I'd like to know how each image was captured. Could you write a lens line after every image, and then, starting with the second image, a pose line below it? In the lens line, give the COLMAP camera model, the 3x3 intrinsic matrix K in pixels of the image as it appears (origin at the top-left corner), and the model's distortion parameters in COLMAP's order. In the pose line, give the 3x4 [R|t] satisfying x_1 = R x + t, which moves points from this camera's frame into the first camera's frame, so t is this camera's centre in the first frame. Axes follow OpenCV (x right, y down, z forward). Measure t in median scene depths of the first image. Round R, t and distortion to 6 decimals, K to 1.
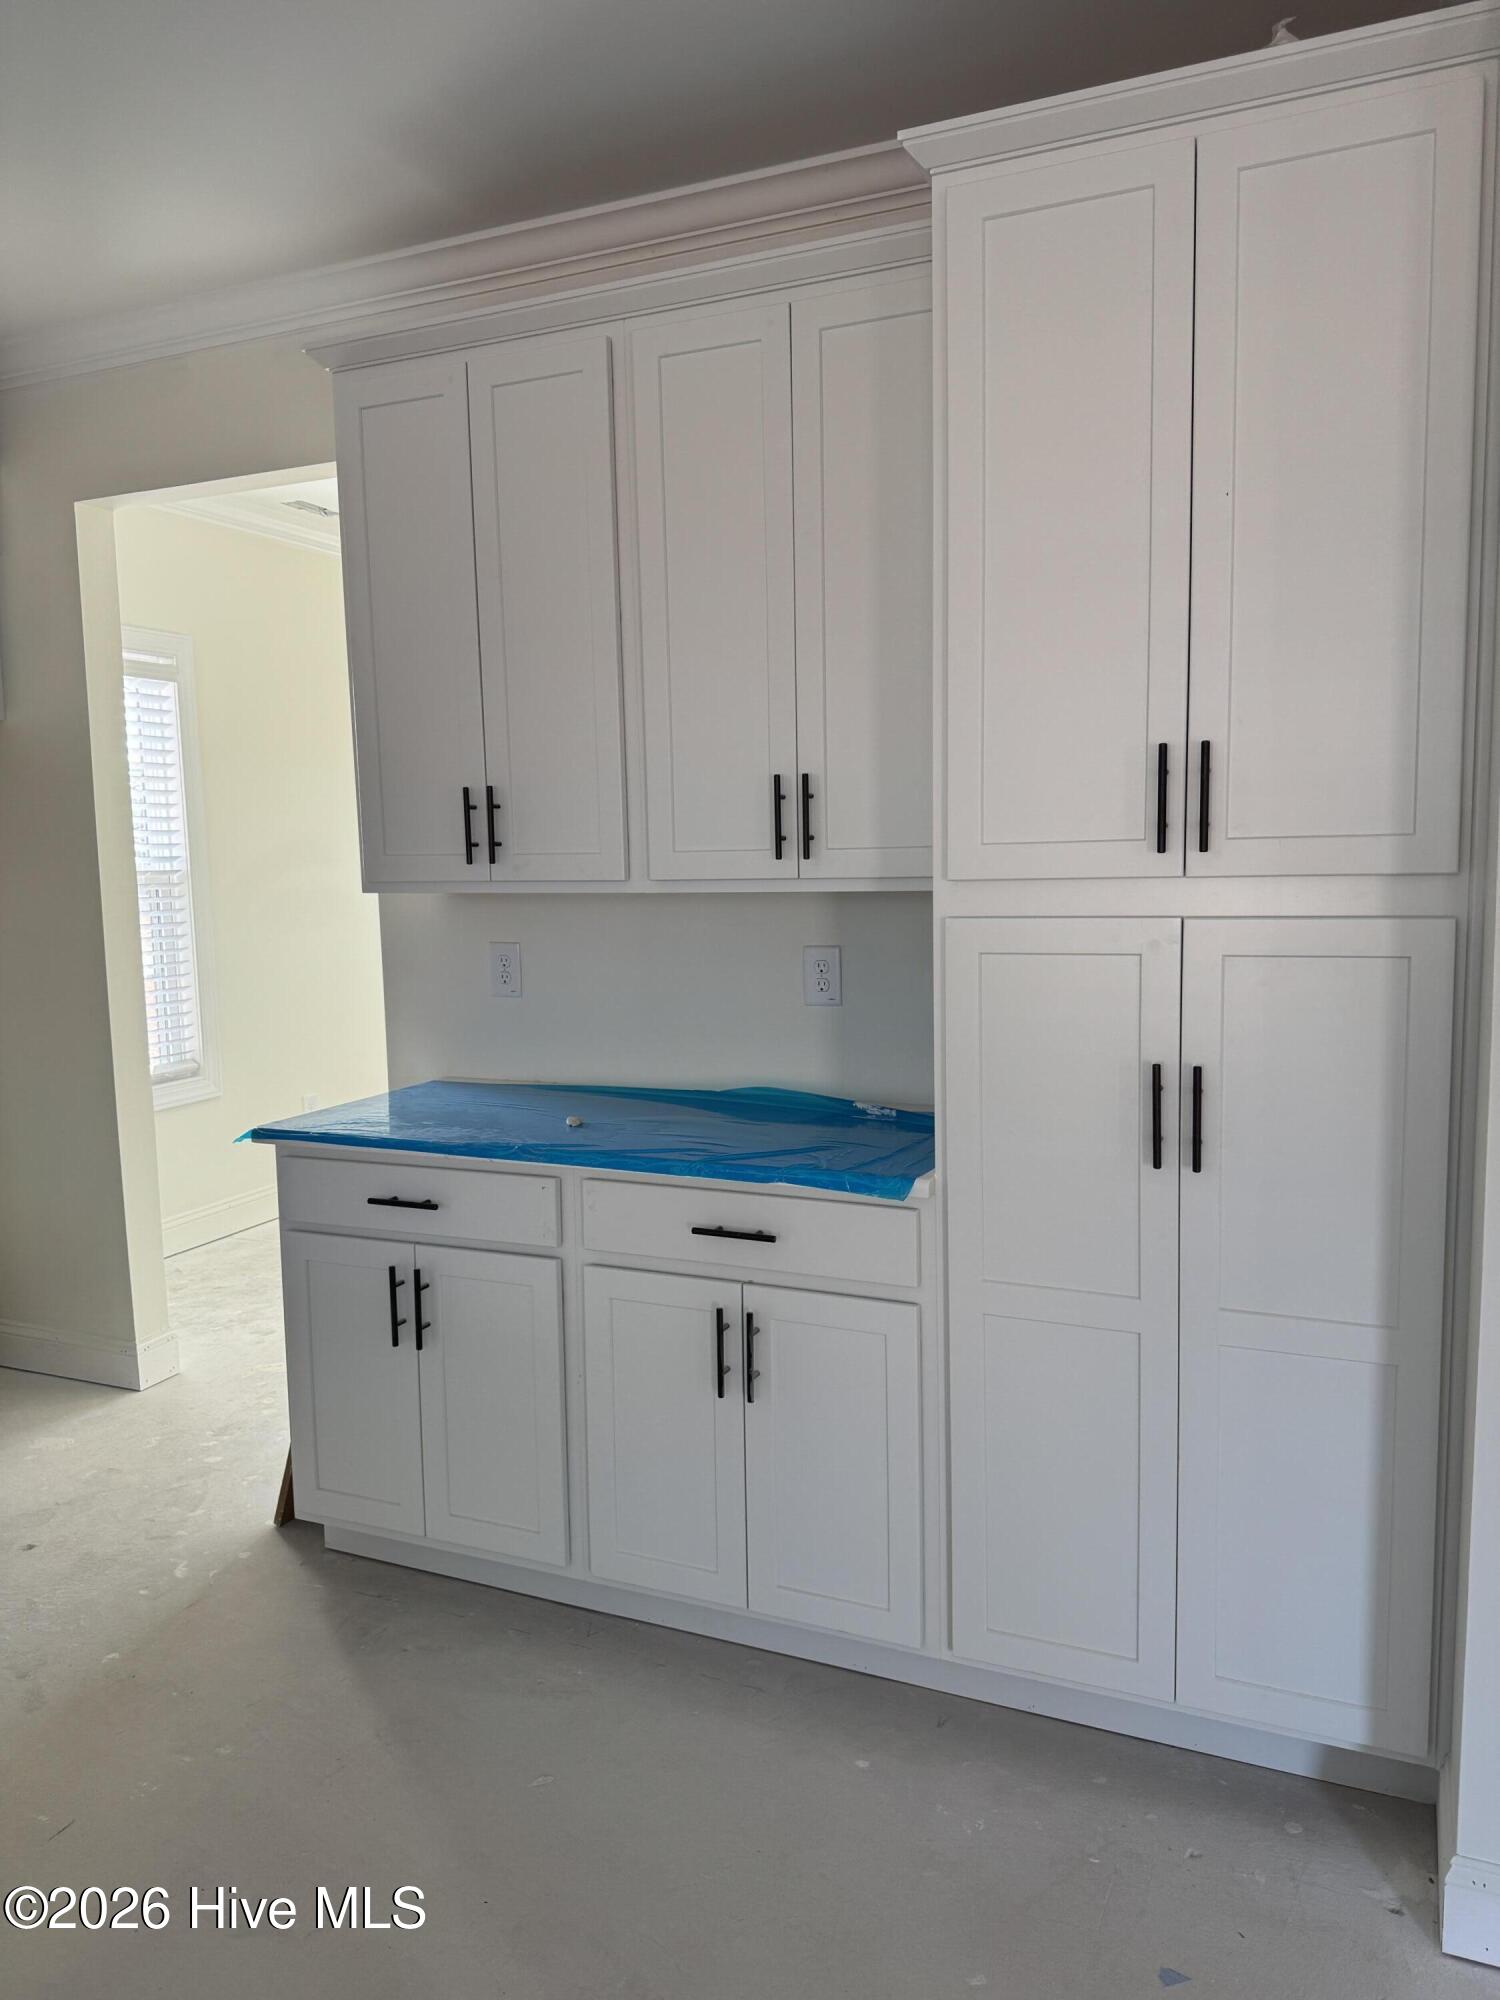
lens RADIAL K [[1420.1, 0, 750.5], [0, 1420.1, 1003.3], [0, 0, 1]] dist [0.002869, -0.002323]
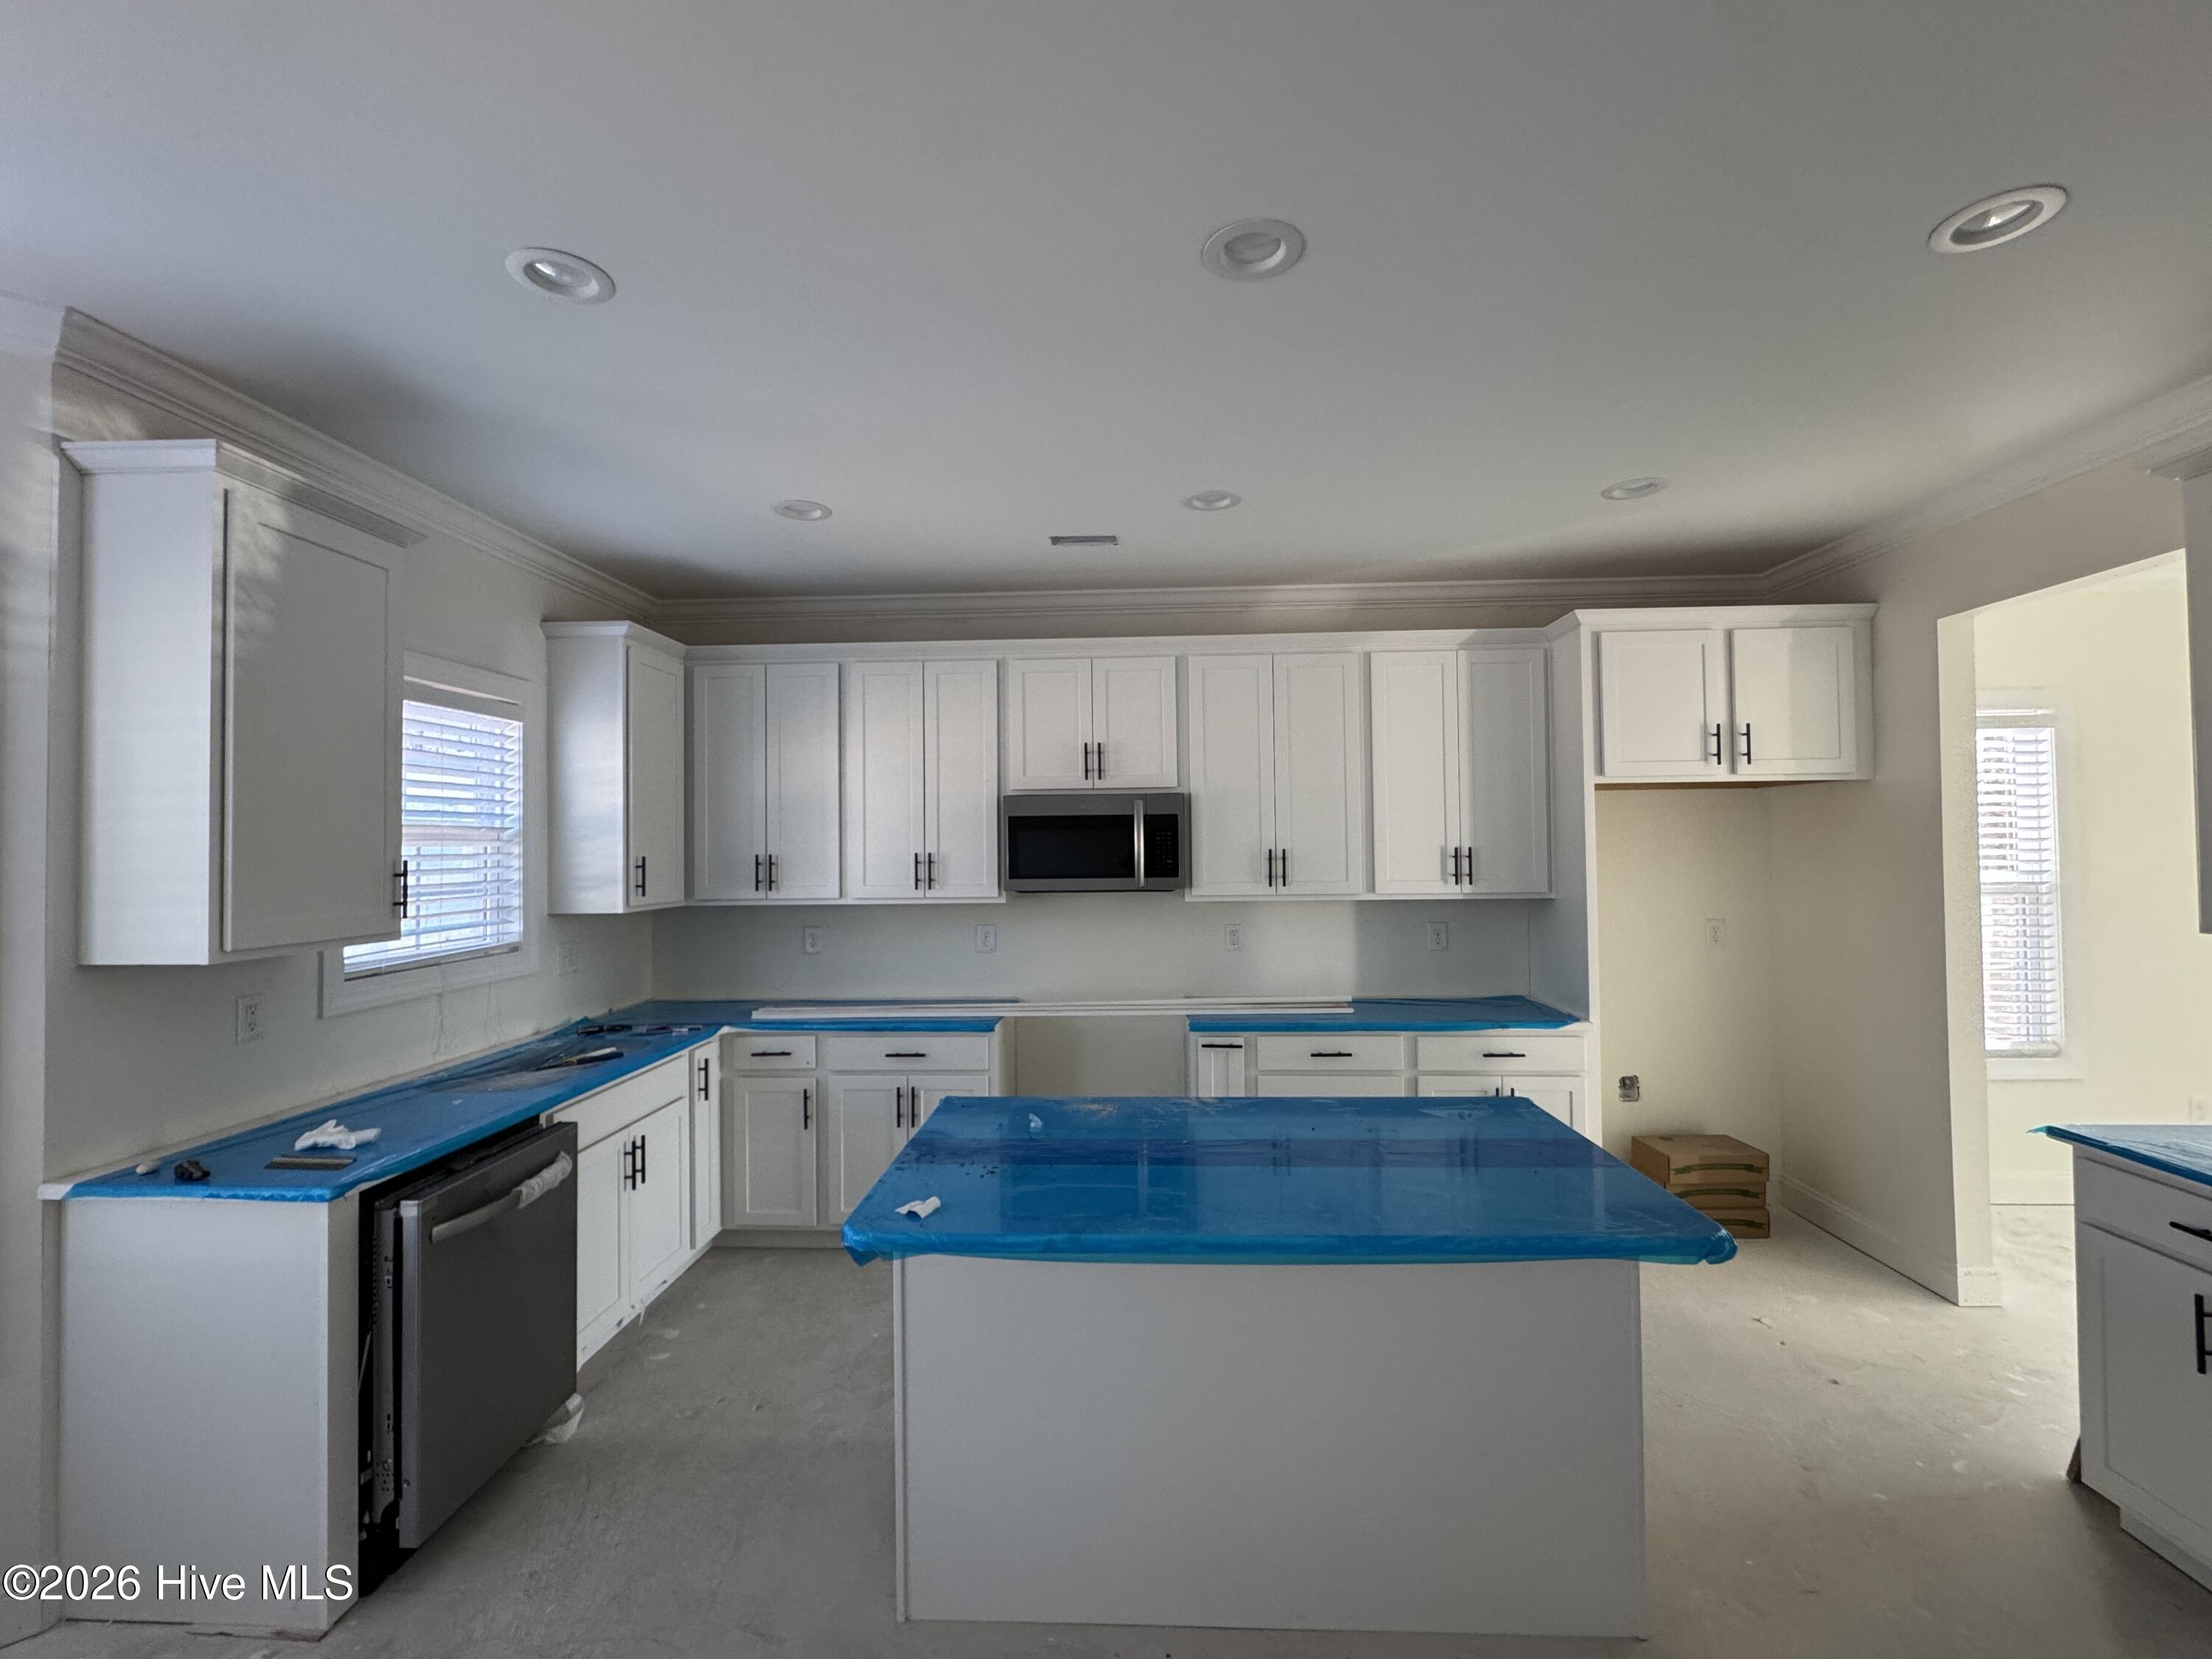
lens RADIAL K [[969.1, 0, 1107.3], [0, 969.1, 826.9], [0, 0, 1]] dist [0.001417, -0.000088]
pose [[0.356772, 0.002363, -0.934188, 0.114749], [-0.096827, 0.994704, -0.034463, -0.050797], [0.929160, 0.102751, 0.355112, -0.046604]]
